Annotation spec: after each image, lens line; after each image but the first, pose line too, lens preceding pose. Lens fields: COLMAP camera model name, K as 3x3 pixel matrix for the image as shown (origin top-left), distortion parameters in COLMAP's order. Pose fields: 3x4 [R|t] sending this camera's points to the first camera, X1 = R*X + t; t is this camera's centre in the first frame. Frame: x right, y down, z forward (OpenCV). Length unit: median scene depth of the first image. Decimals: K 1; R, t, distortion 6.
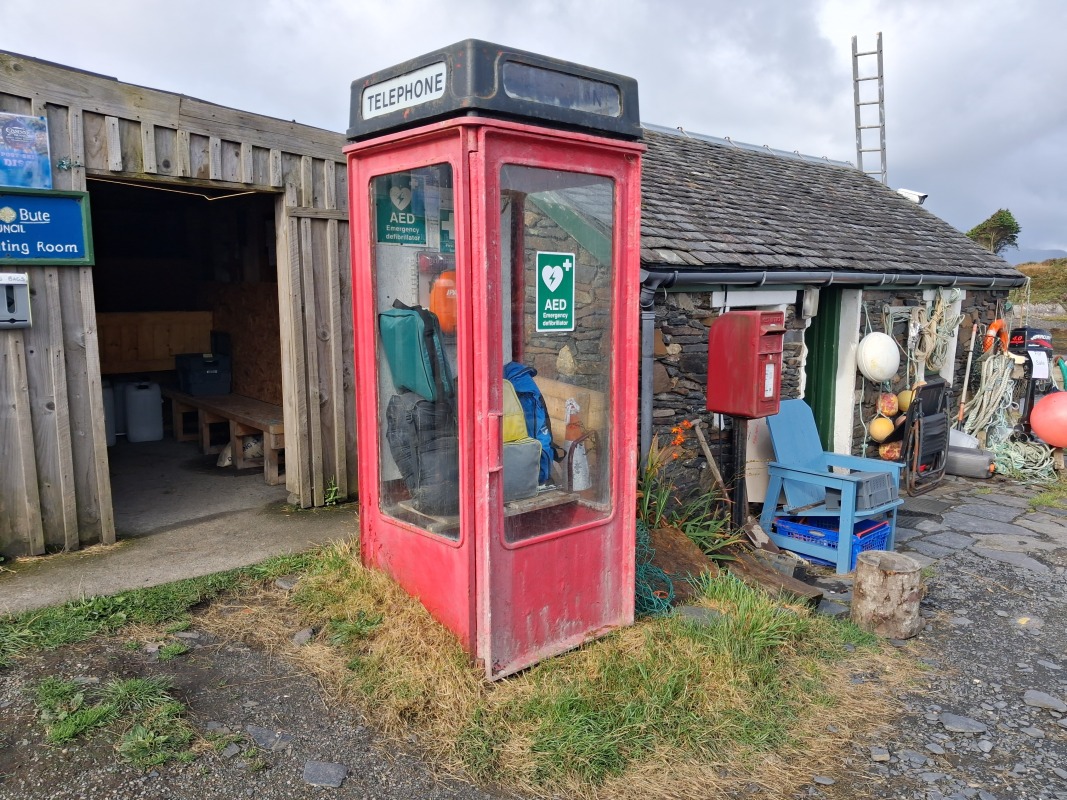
lens RADIAL K [[846.5, 0, 562.0], [0, 846.5, 403.1], [0, 0, 1]] dist [0.031752, -0.087066]
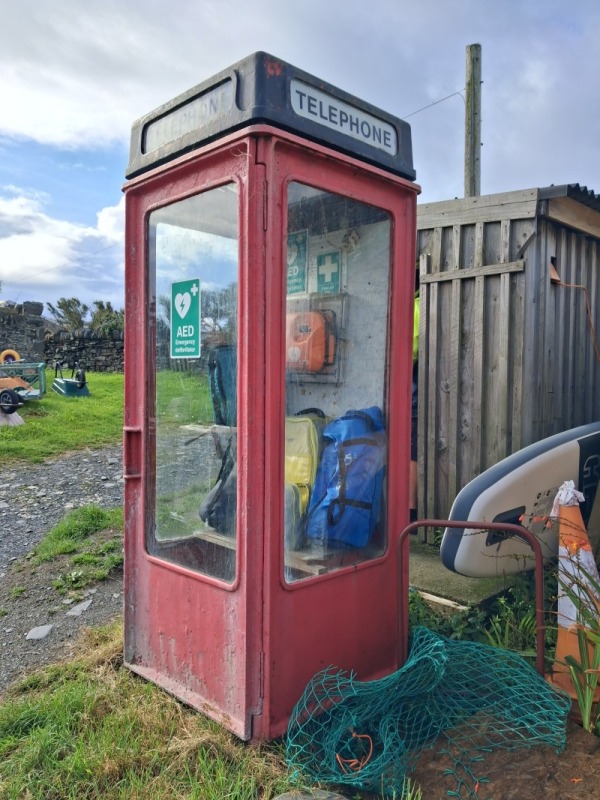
lens RADIAL K [[634.7, 0, 297.2], [0, 634.7, 405.8], [0, 0, 1]] dist [0.031752, -0.087066]
pose [[0.031786, 0.023684, -0.999214, 0.655813], [-0.145337, 0.989203, 0.018823, -0.055680], [0.988871, 0.144625, 0.034885, 0.985203]]
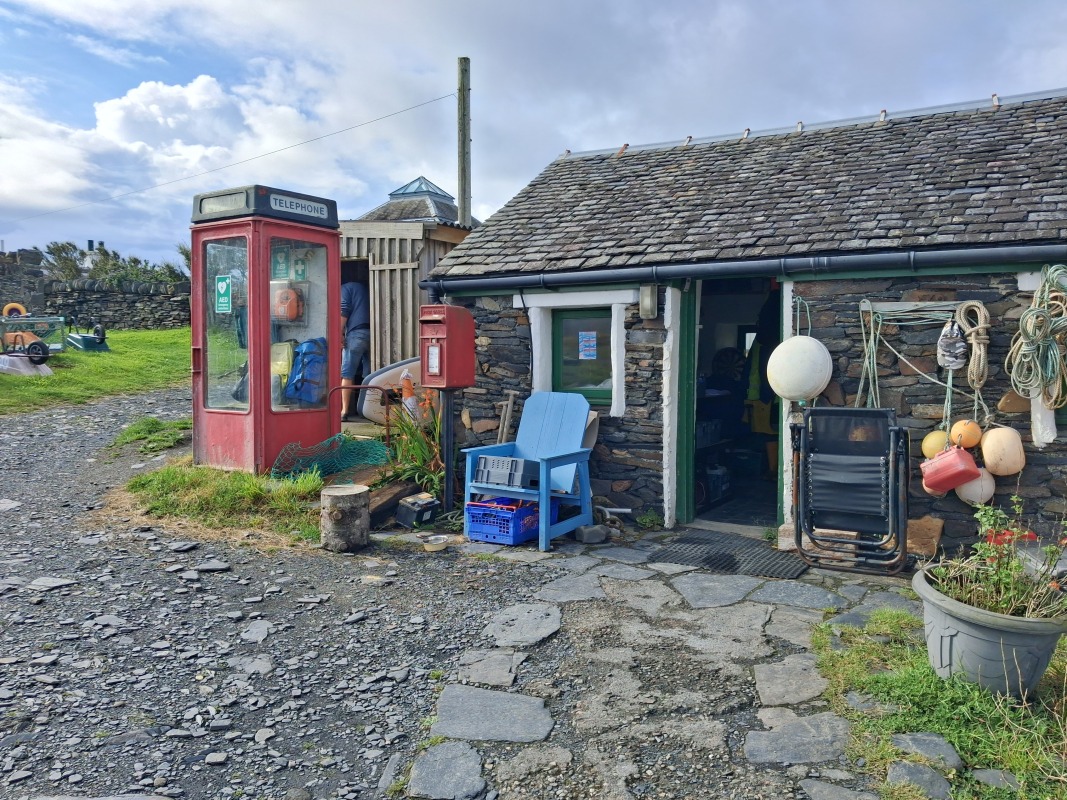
lens RADIAL K [[828.5, 0, 543.3], [0, 828.5, 407.6], [0, 0, 1]] dist [0.010795, -0.024258]
pose [[0.241953, 0.053768, -0.968797, 1.955454], [-0.143308, 0.989493, 0.019126, -0.003137], [0.959647, 0.134209, 0.247116, 1.139813]]
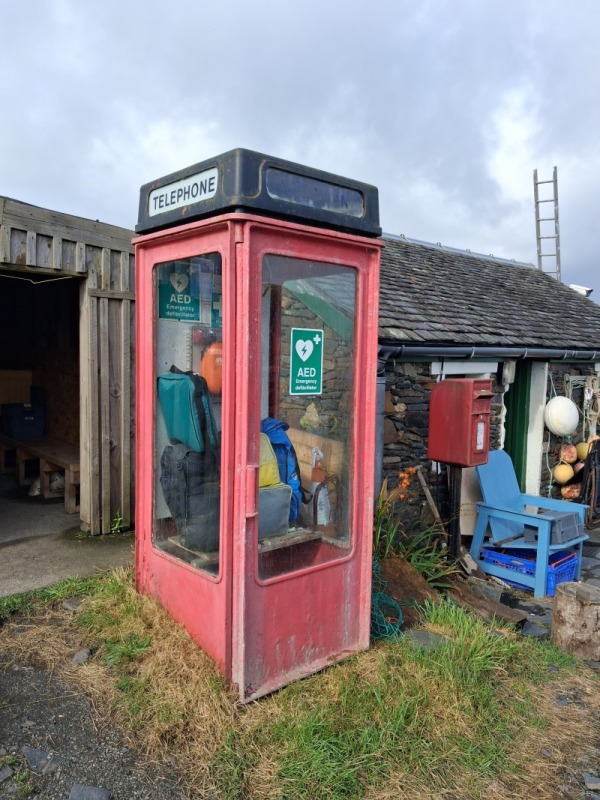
lens RADIAL K [[634.7, 0, 300.6], [0, 634.7, 392.4], [0, 0, 1]] dist [0.031752, -0.087066]
pose [[0.999799, 0.017560, -0.009683, -0.006070], [-0.018249, 0.996916, -0.076326, -0.018709], [0.008313, 0.076487, 0.997036, 0.107688]]
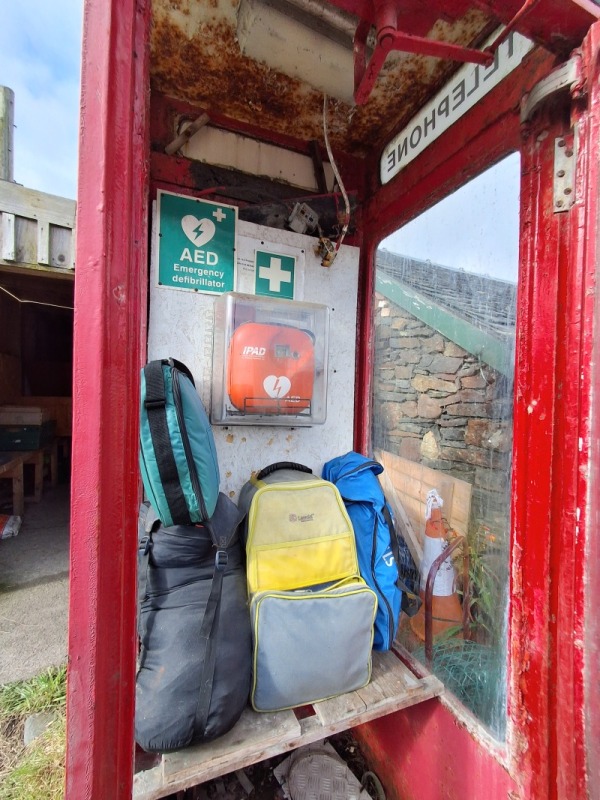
lens RADIAL K [[371.1, 0, 301.6], [0, 371.1, 402.3], [0, 0, 1]] dist [-0.018061, 0.000323]
pose [[0.942331, 0.021690, -0.333979, 0.009762], [-0.064758, 0.990856, -0.118367, -0.055553], [0.328358, 0.133169, 0.935119, 0.724257]]
